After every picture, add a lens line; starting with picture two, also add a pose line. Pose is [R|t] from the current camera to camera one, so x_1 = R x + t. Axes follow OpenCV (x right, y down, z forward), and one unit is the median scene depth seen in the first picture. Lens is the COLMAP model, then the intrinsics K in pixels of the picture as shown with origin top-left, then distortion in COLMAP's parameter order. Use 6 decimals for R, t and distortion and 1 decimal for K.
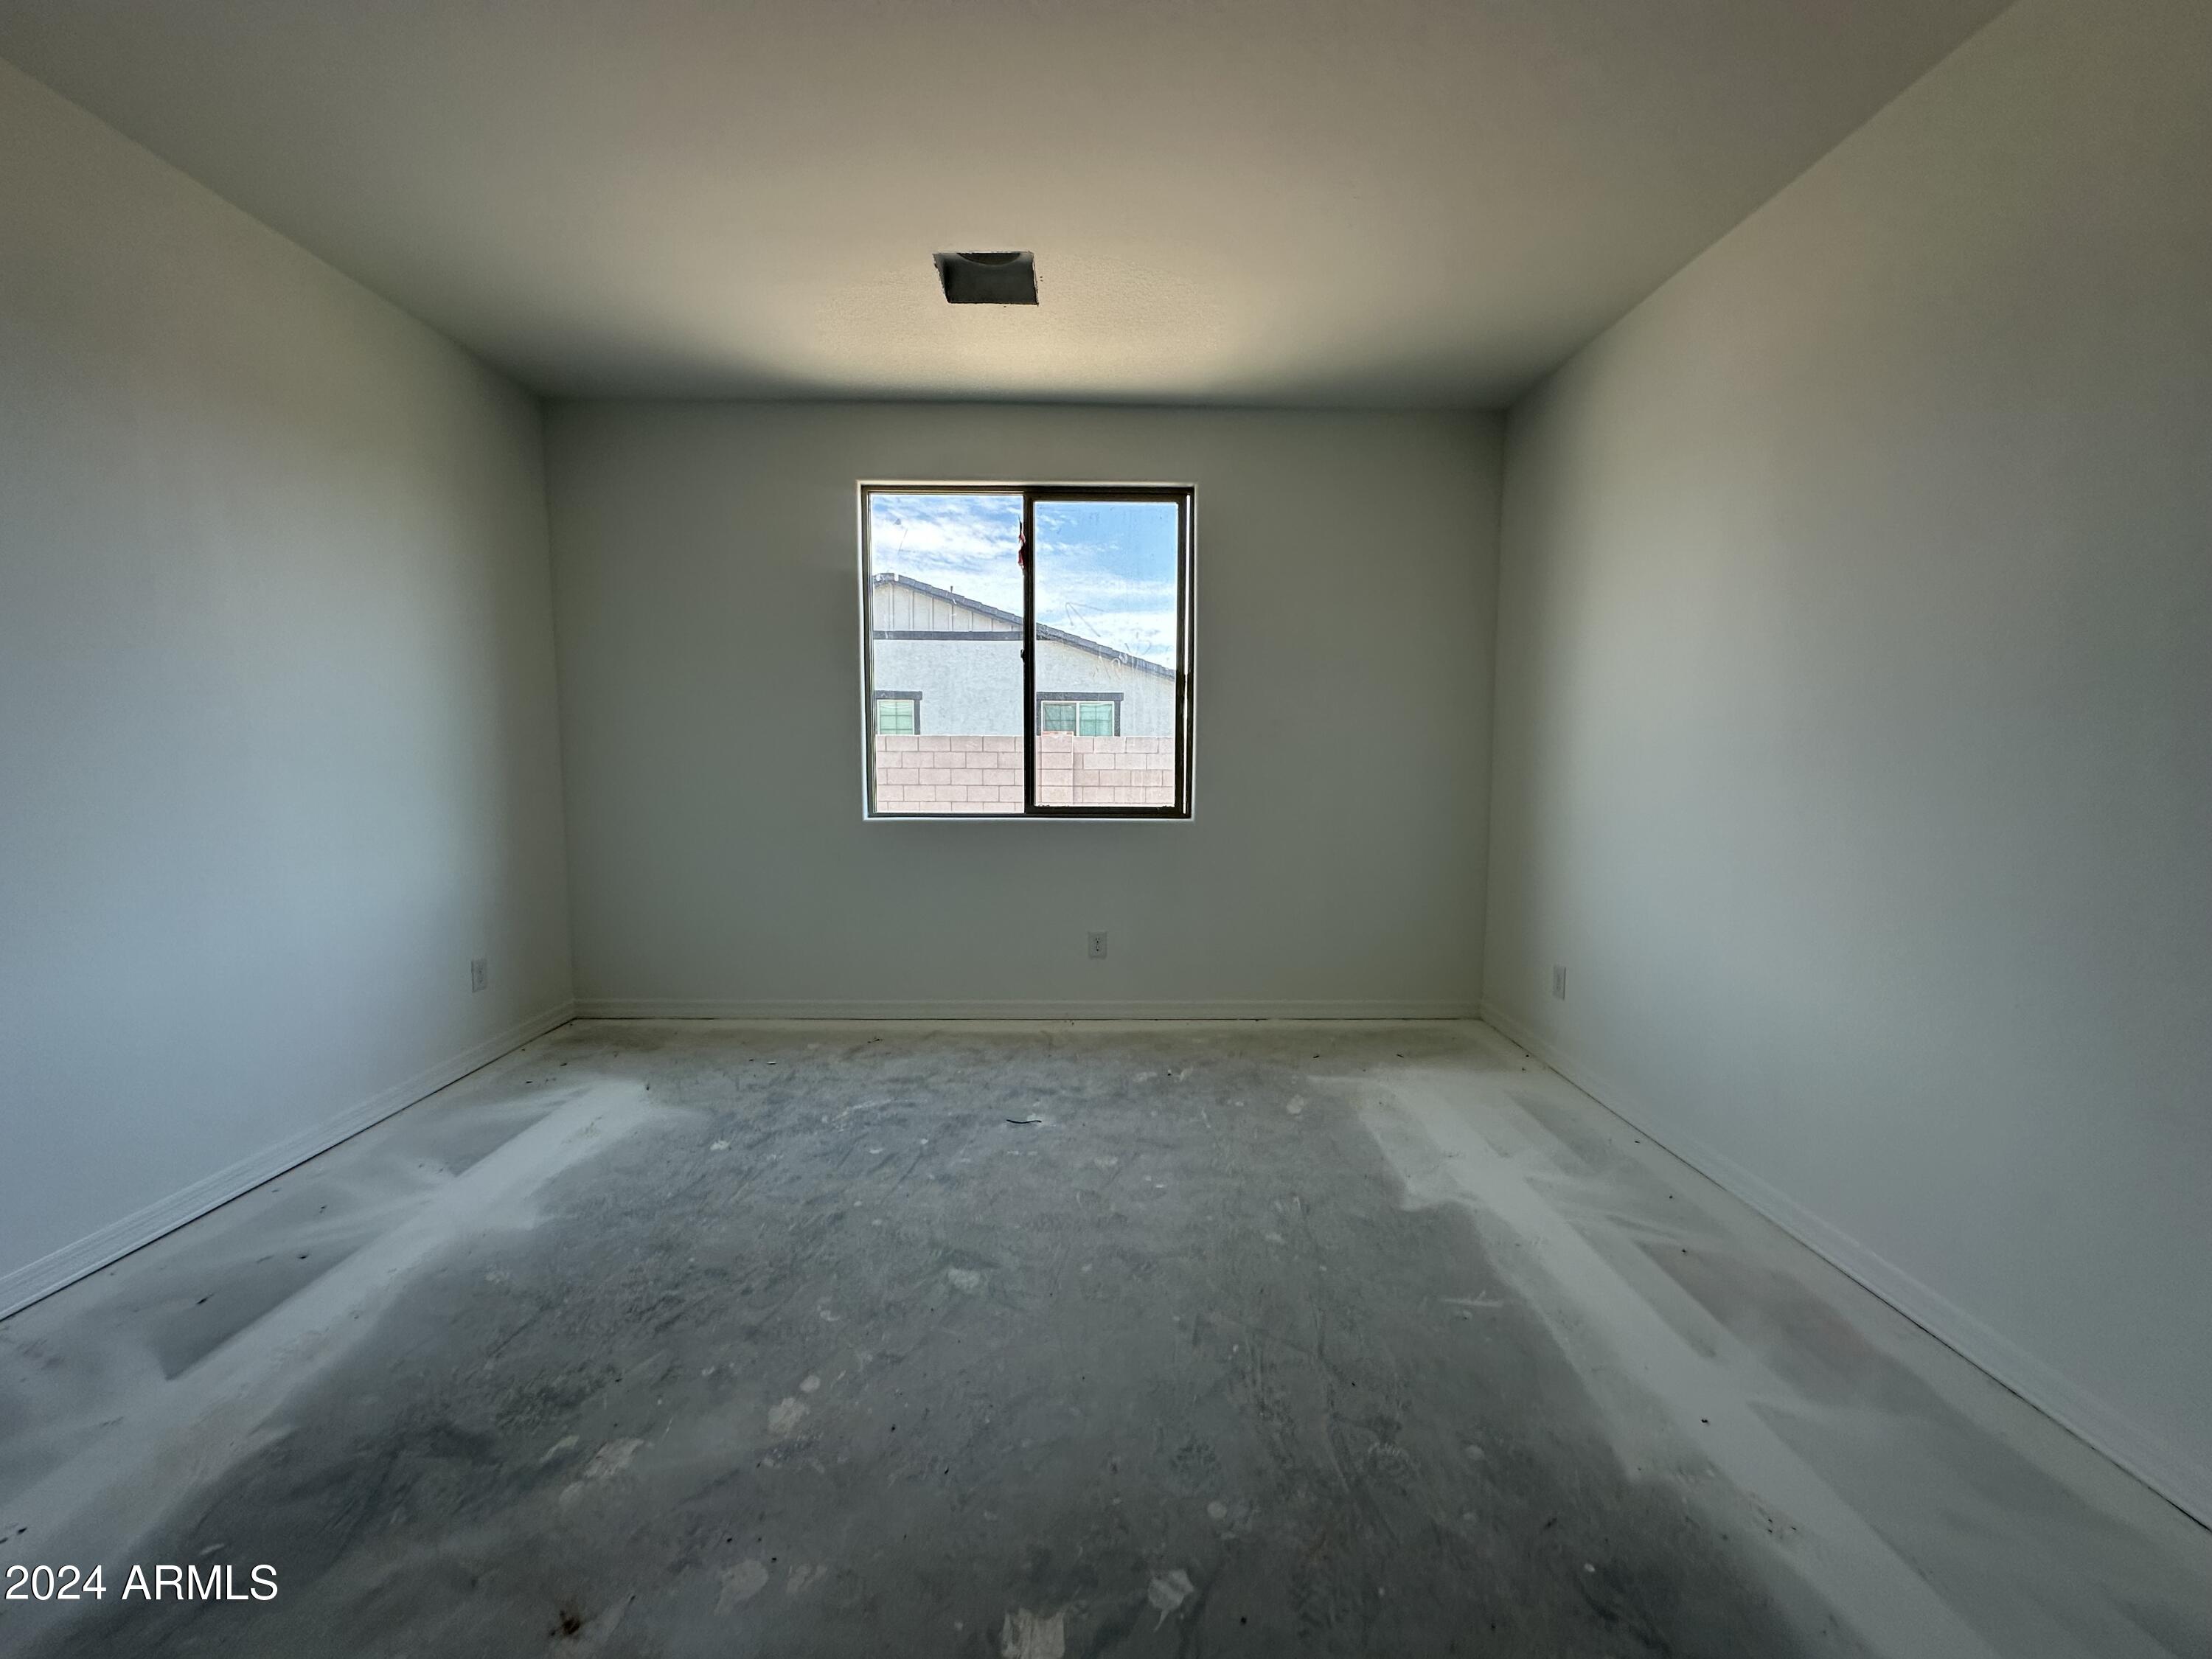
lens RADIAL K [[882.7, 0, 1106.0], [0, 882.7, 829.5], [0, 0, 1]] dist [-0.002381, -0.000087]
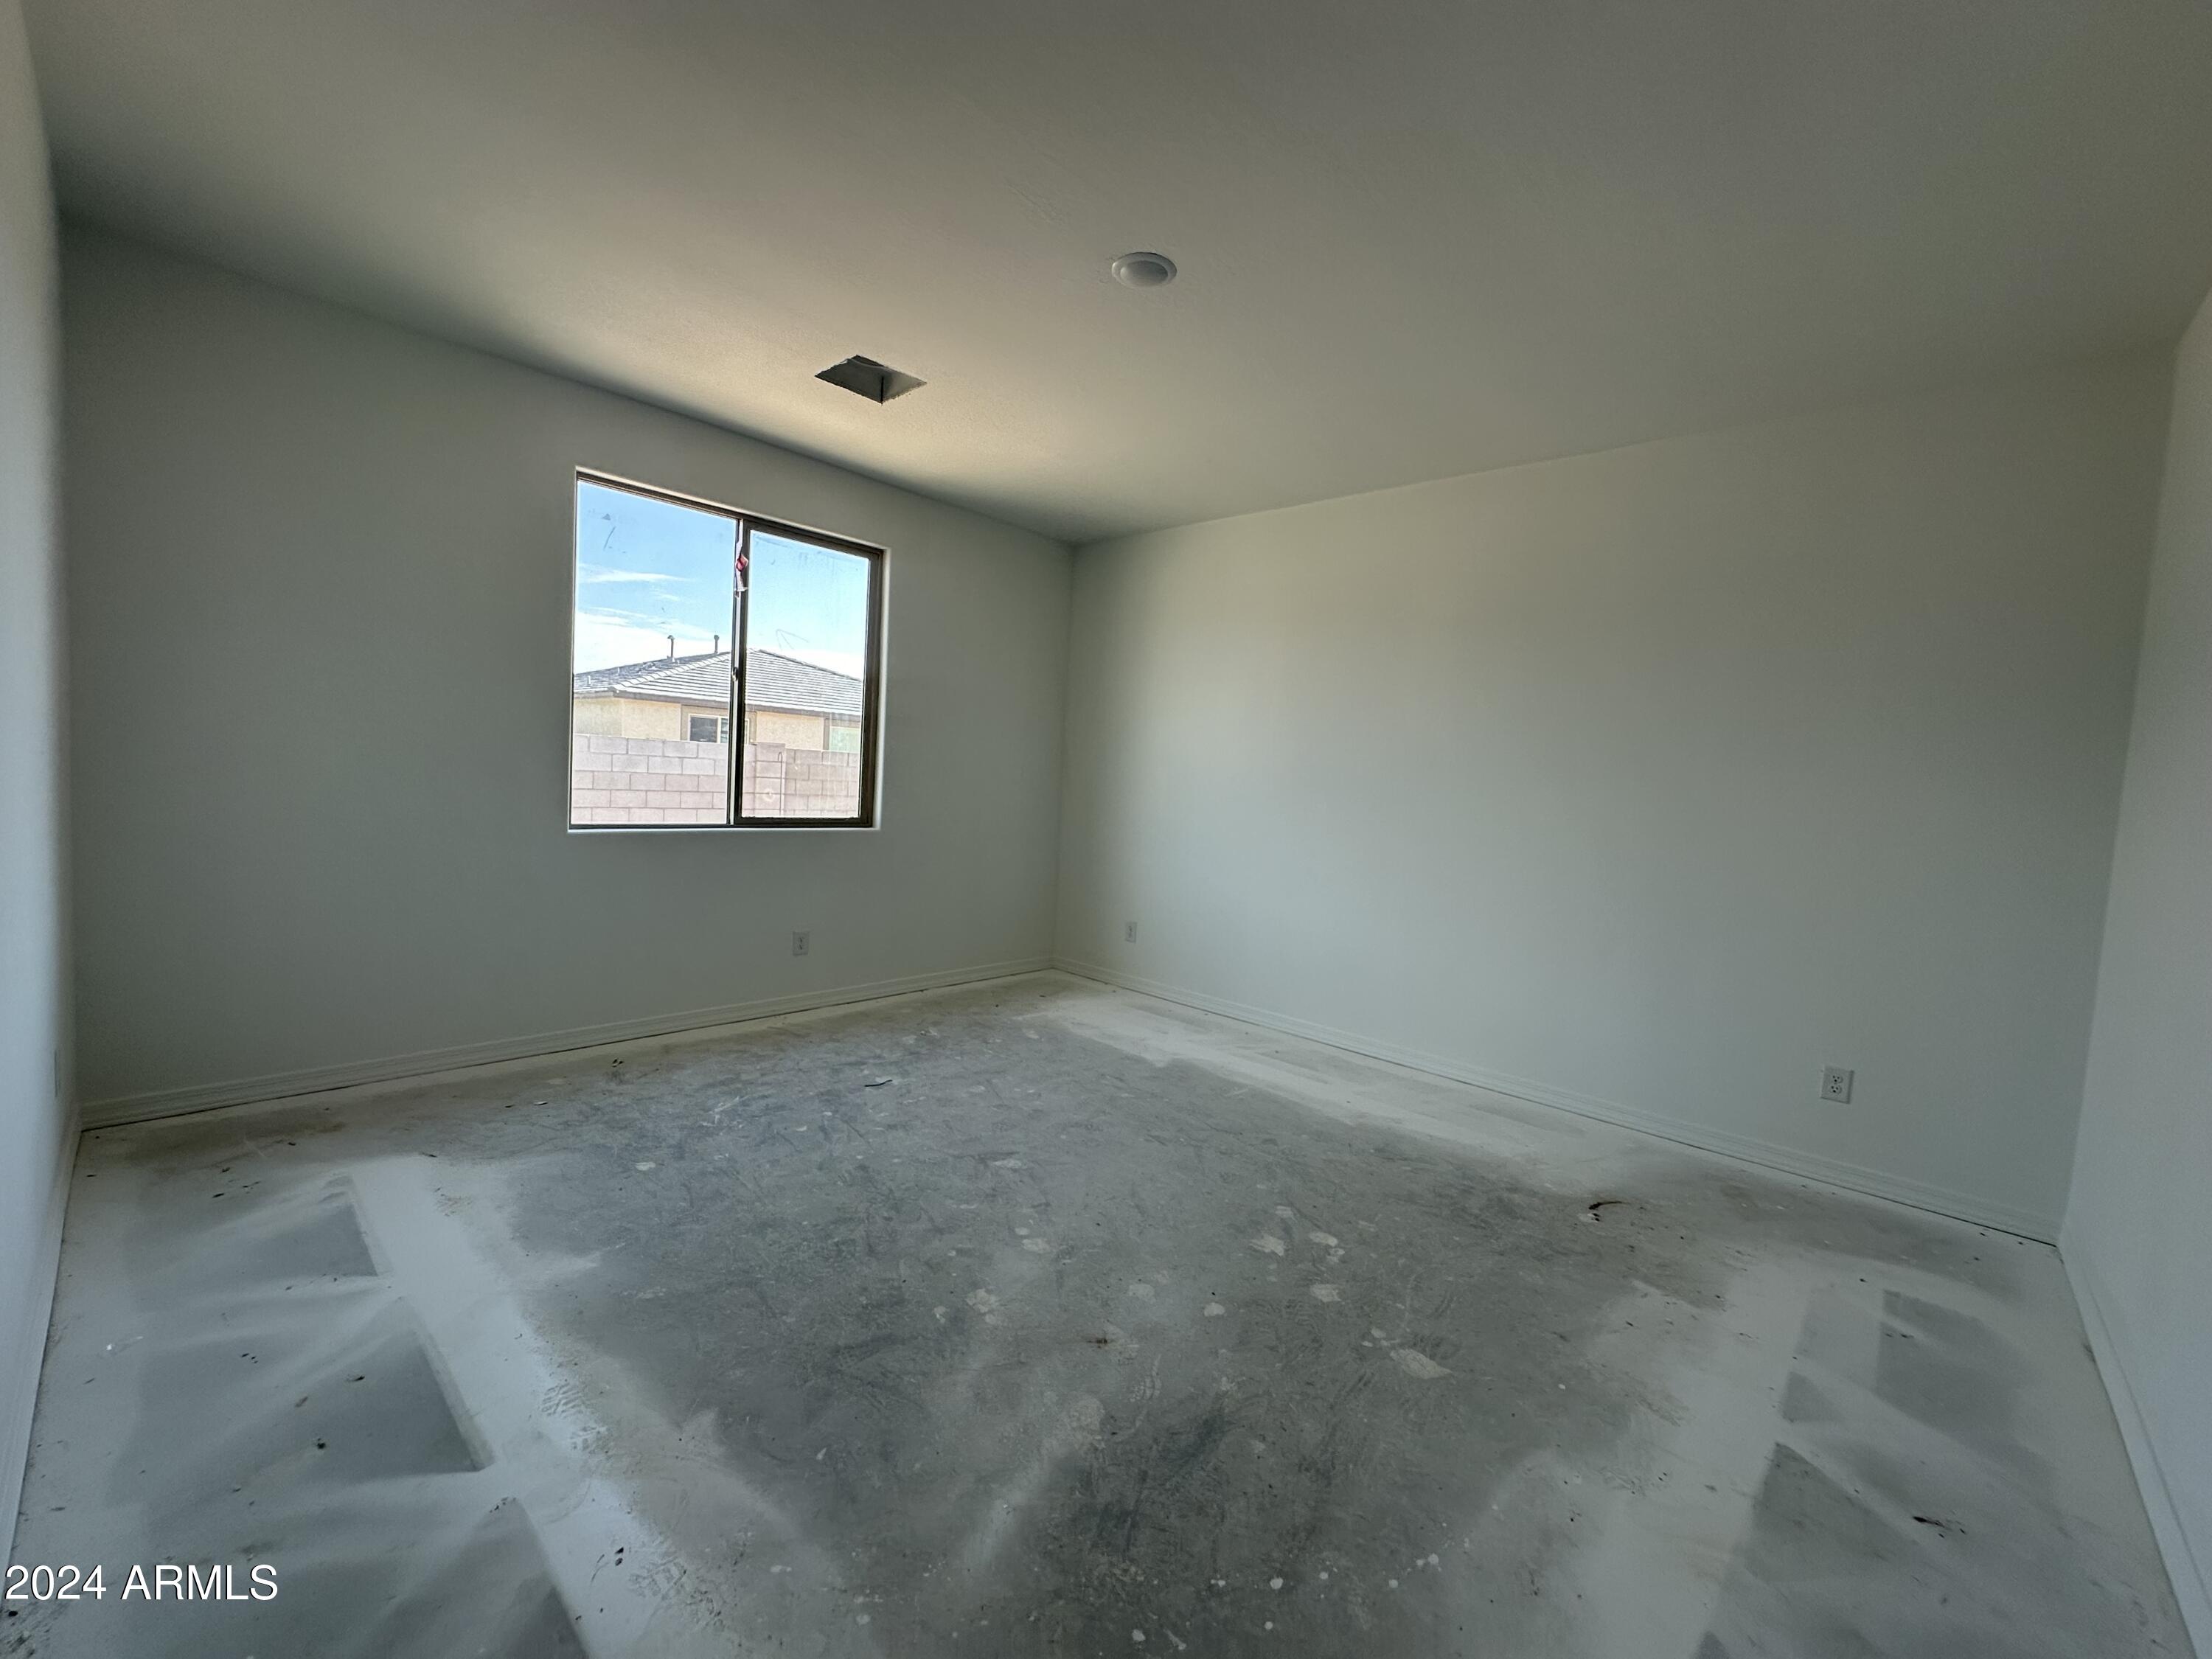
lens RADIAL K [[882.7, 0, 1106.0], [0, 882.7, 829.5], [0, 0, 1]] dist [-0.002381, -0.000087]
pose [[0.691104, -0.010484, 0.722679, -0.686624], [0.011760, 0.999926, 0.003259, -0.013019], [-0.722659, 0.006246, 0.691176, -0.048199]]
